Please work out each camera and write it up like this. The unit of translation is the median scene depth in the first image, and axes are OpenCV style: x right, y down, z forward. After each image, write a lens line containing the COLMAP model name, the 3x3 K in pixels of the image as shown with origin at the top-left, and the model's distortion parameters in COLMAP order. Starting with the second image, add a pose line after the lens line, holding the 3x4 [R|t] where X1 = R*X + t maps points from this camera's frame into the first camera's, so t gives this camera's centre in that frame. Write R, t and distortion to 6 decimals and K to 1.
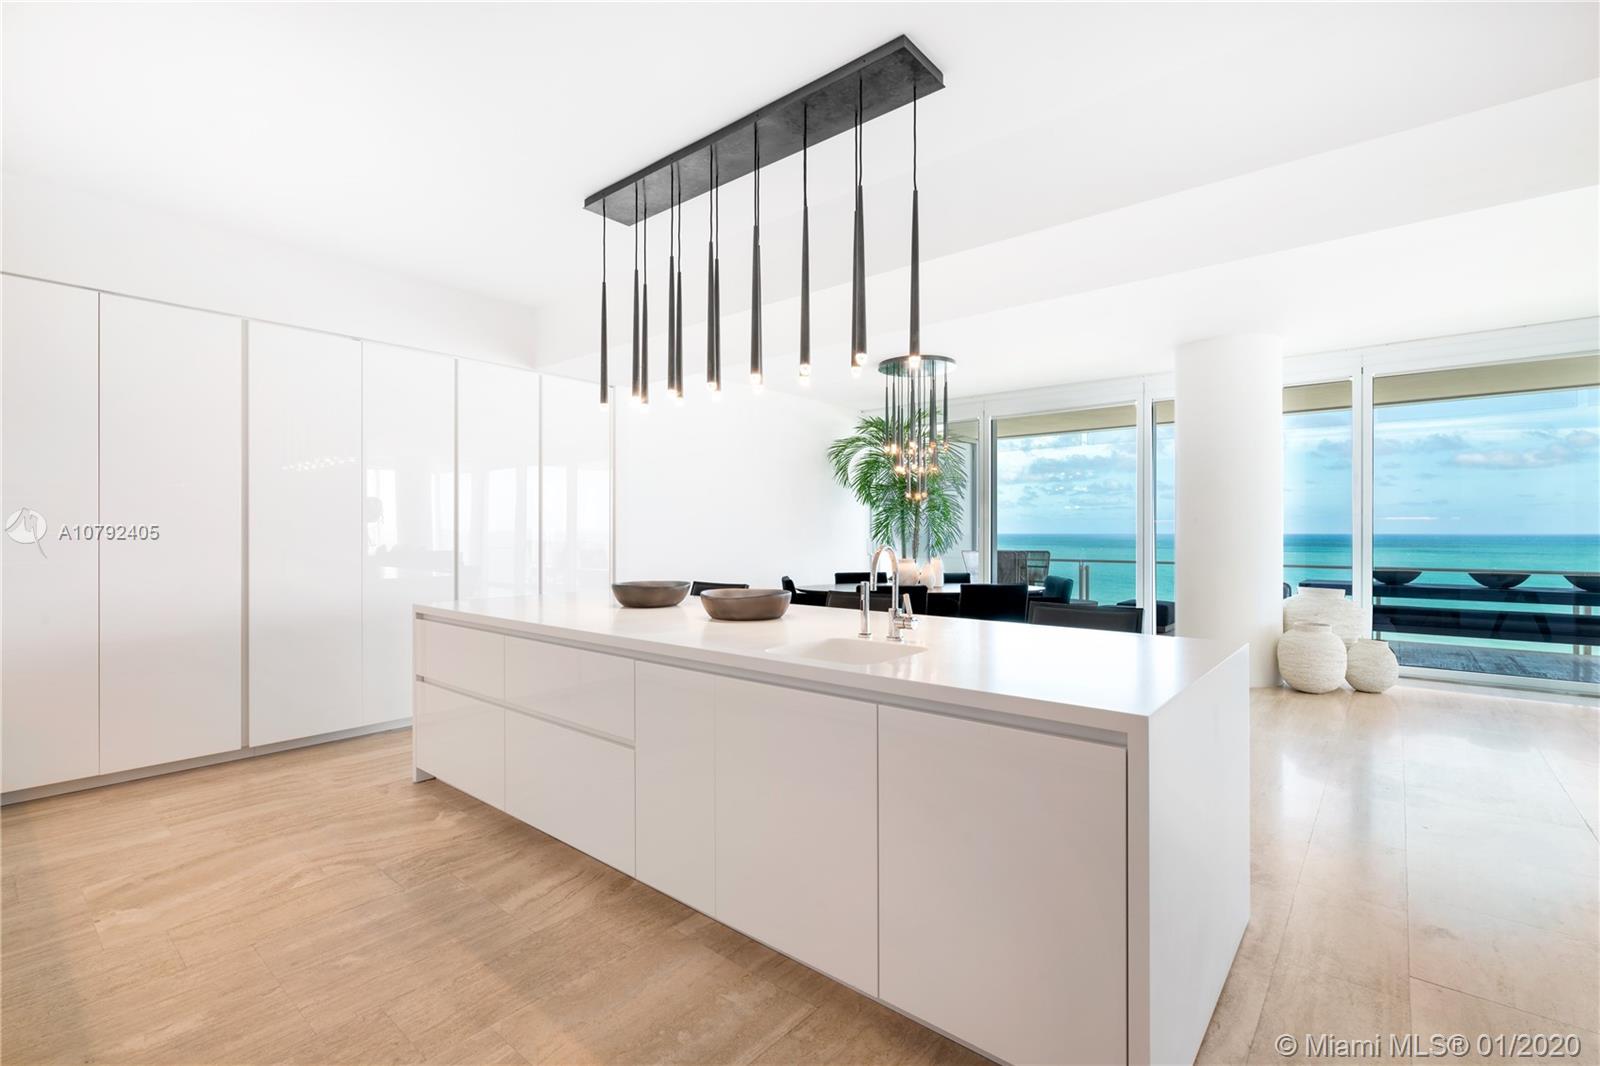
lens RADIAL K [[726.8, 0, 792.2], [0, 726.8, 537.3], [0, 0, 1]] dist [-0.001505, 0.000104]
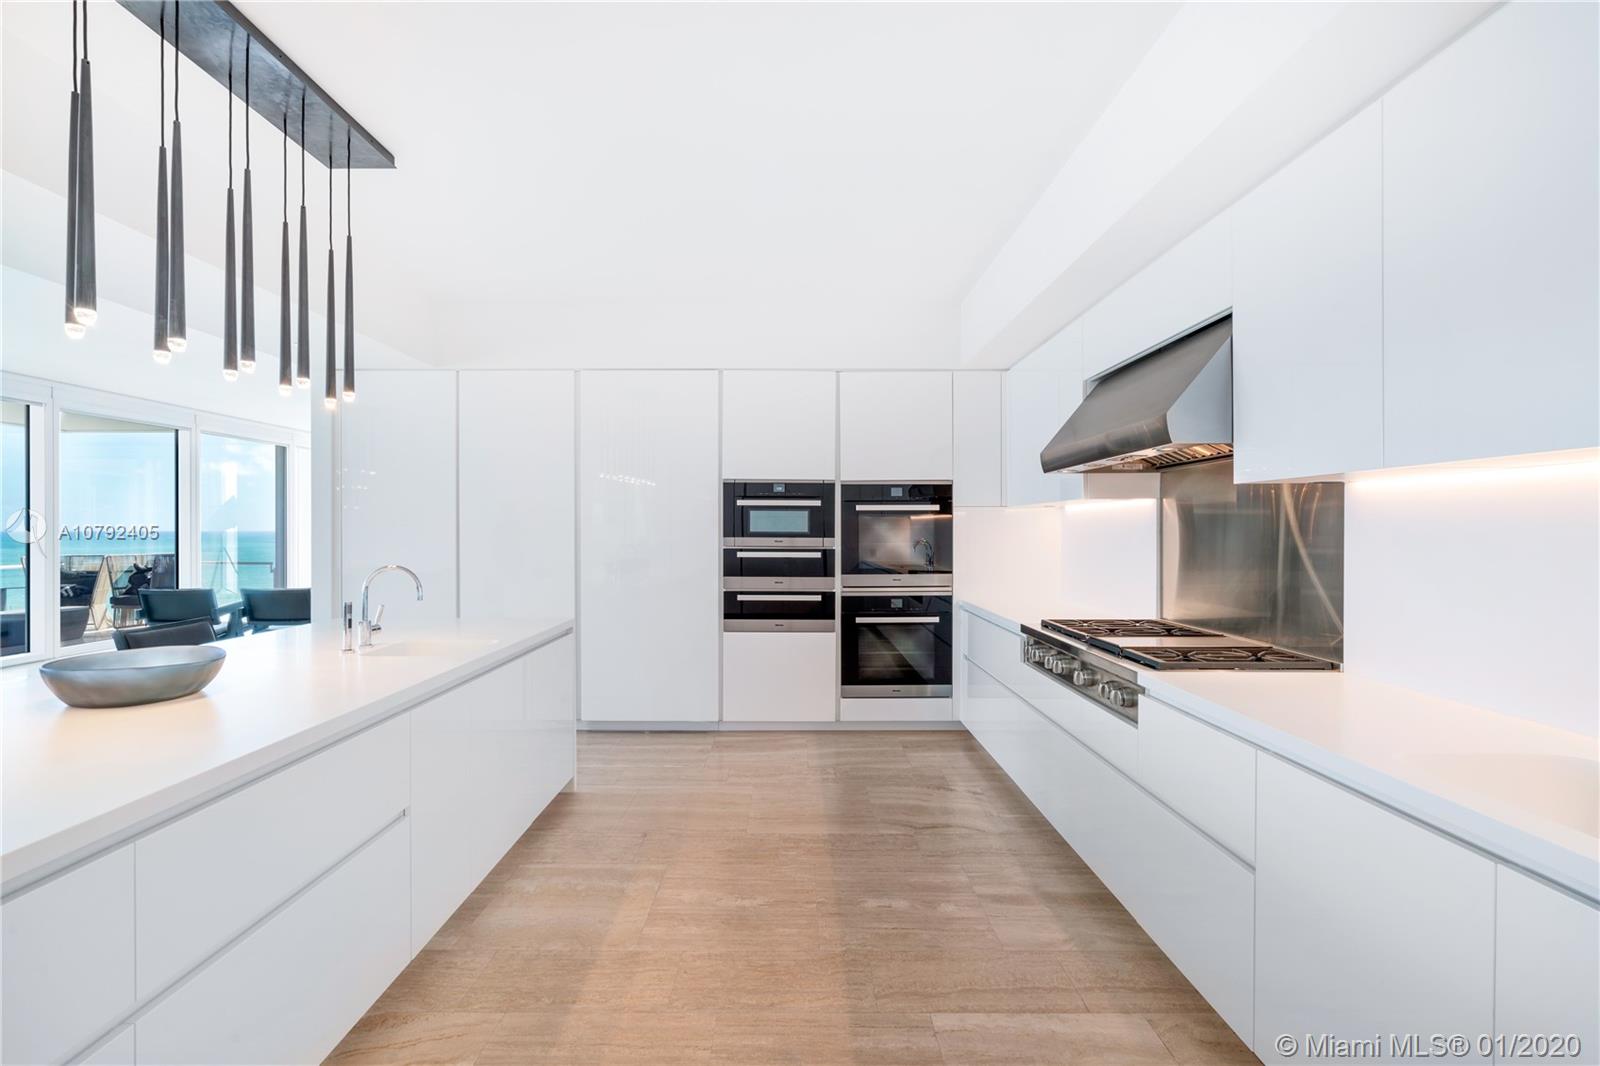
lens RADIAL K [[726.8, 0, 798.4], [0, 726.8, 527.2], [0, 0, 1]] dist [-0.001505, 0.000104]
pose [[-0.656087, -0.003910, 0.754675, -1.407970], [0.007030, 0.999912, 0.011291, -0.074354], [-0.754653, 0.012713, -0.656001, 1.448701]]
